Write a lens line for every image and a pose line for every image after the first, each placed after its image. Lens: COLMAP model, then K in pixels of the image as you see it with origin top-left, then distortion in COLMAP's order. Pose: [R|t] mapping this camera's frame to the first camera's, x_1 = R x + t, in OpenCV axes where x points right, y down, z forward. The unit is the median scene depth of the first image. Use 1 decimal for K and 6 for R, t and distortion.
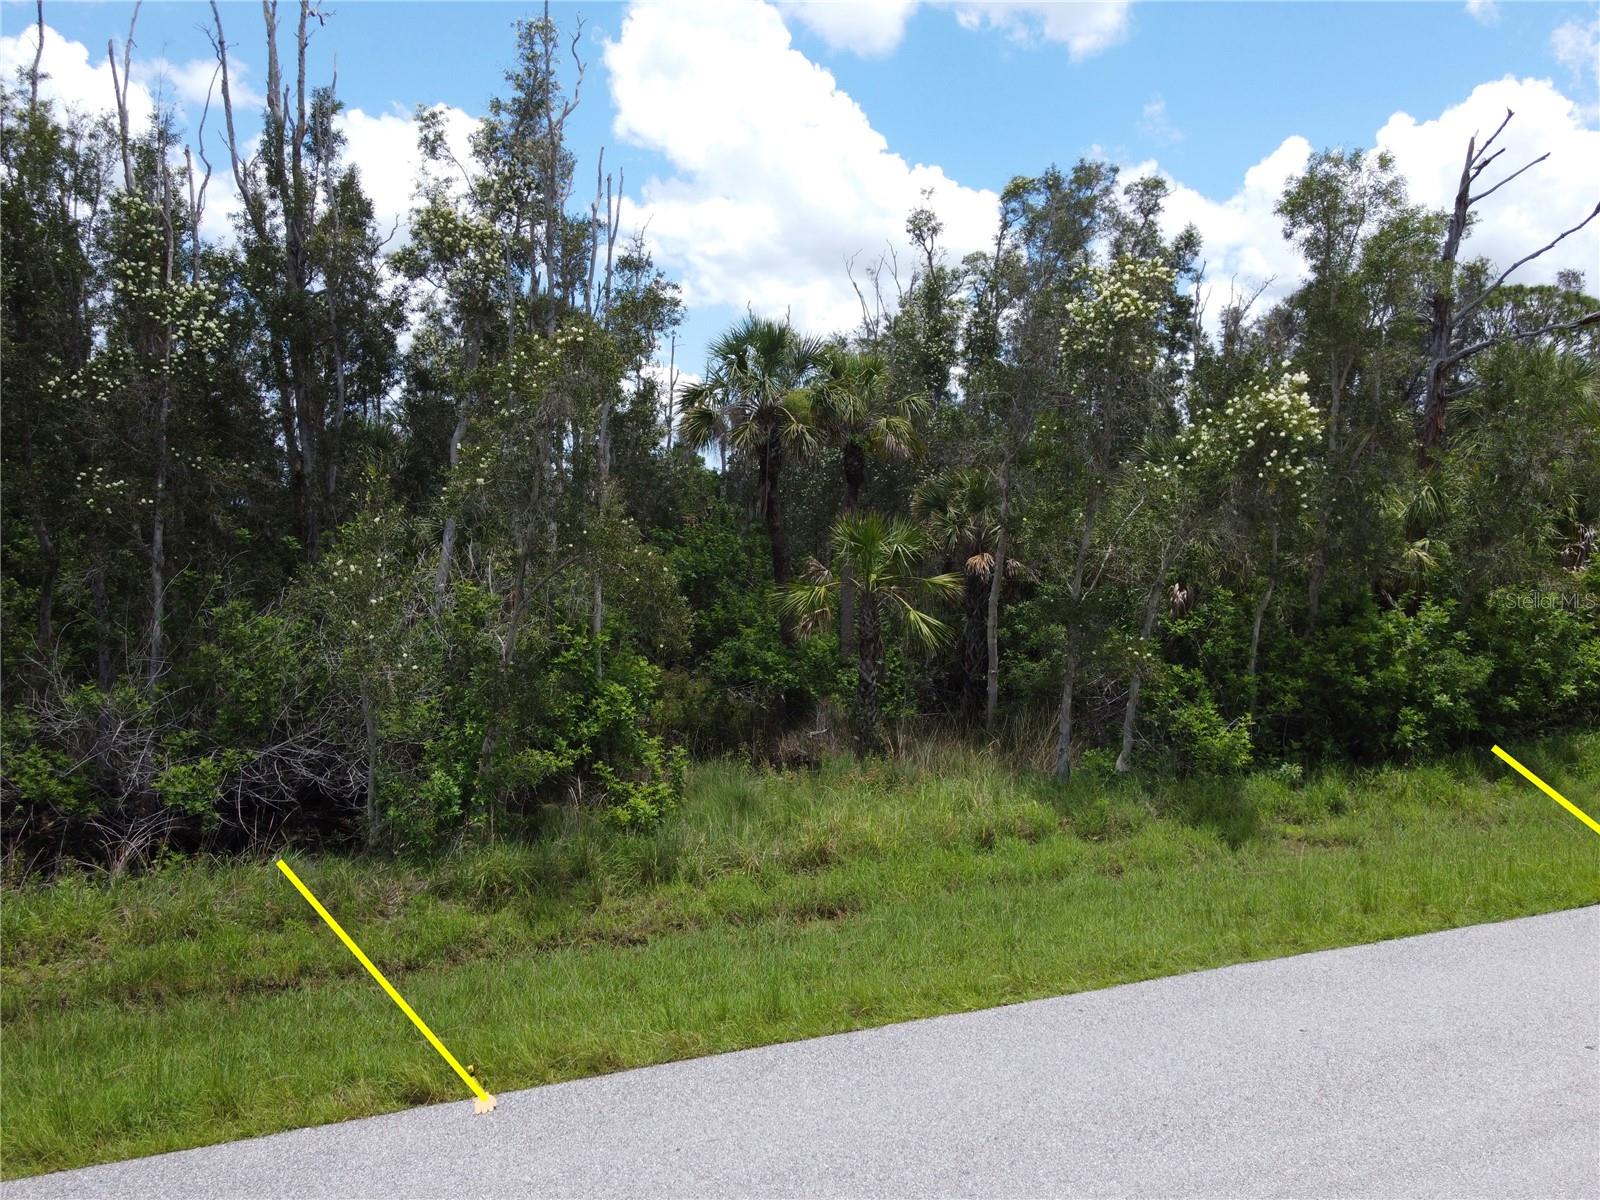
lens RADIAL K [[1406.3, 0, 800.0], [0, 1406.3, 600.0], [0, 0, 1]] dist [-0.032427, 0.103538]
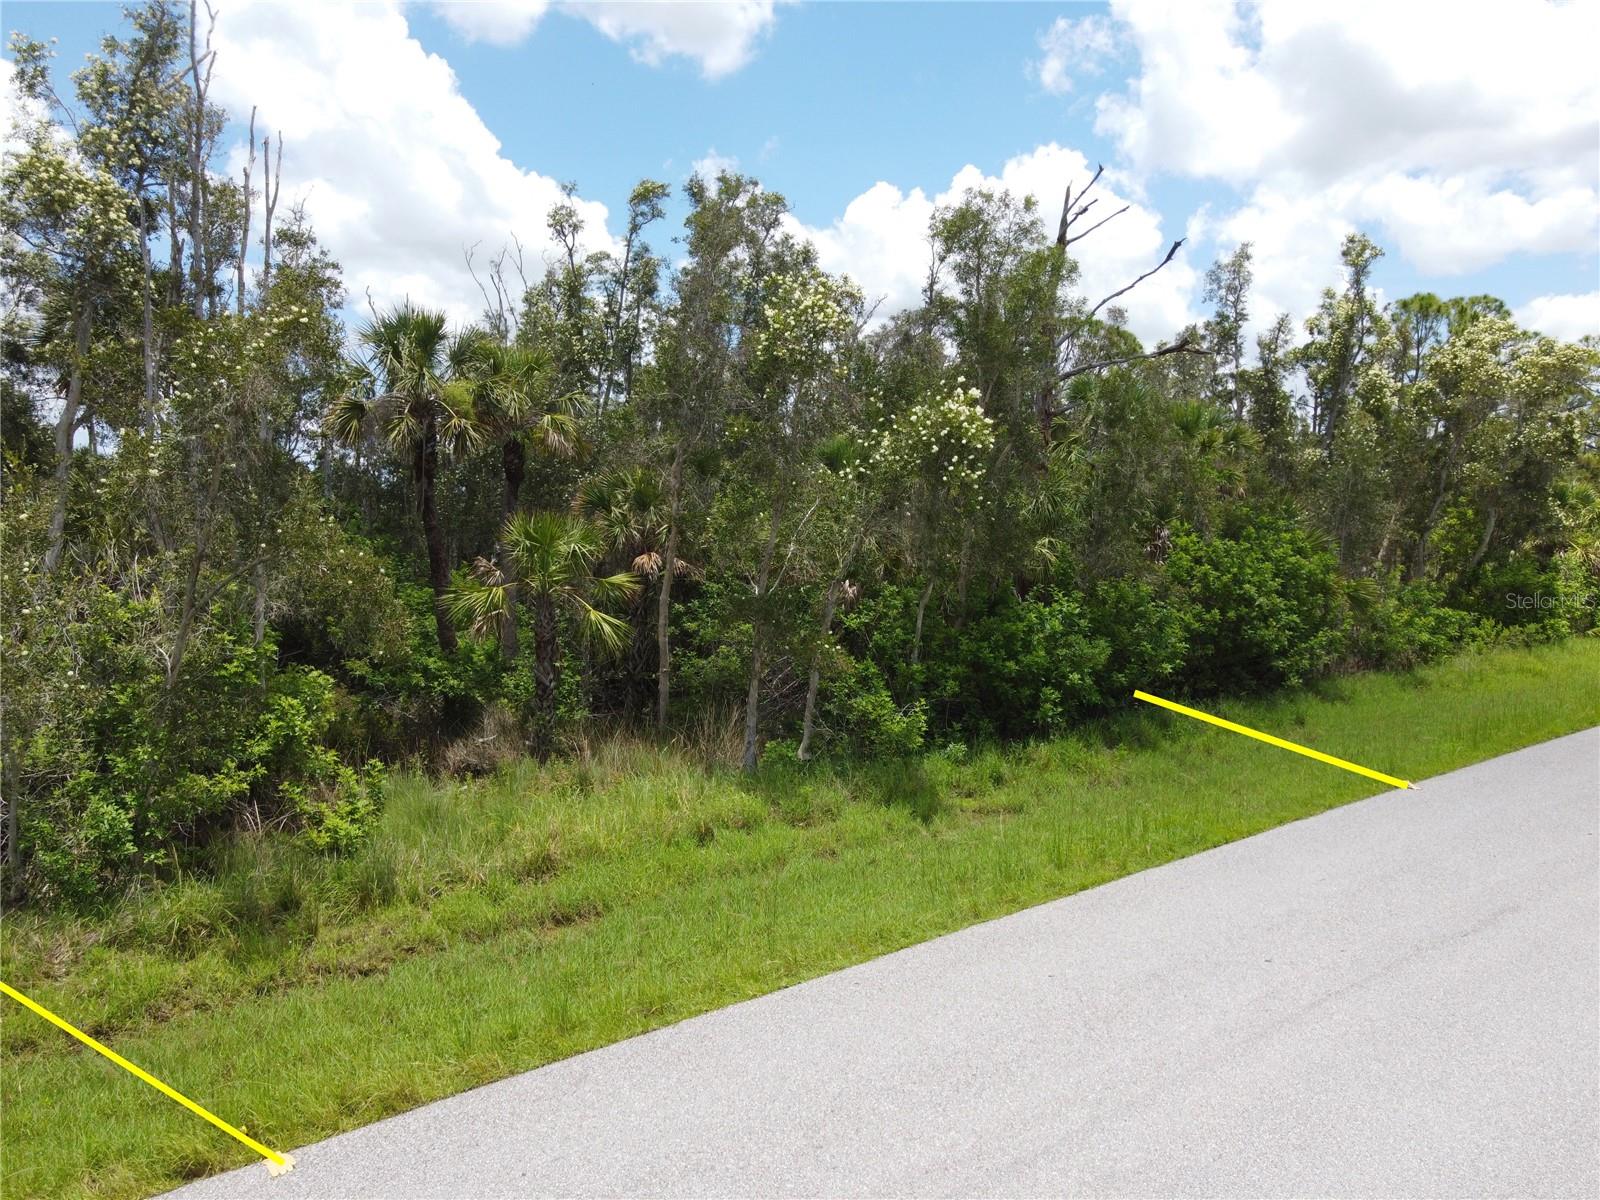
lens RADIAL K [[1415.8, 0, 800.0], [0, 1415.8, 600.0], [0, 0, 1]] dist [-0.009320, 0.020439]
pose [[0.925608, -0.017099, 0.378098, -0.173831], [0.018346, 0.999832, 0.000306, 0.002538], [-0.378039, 0.006653, 0.925766, 0.022507]]
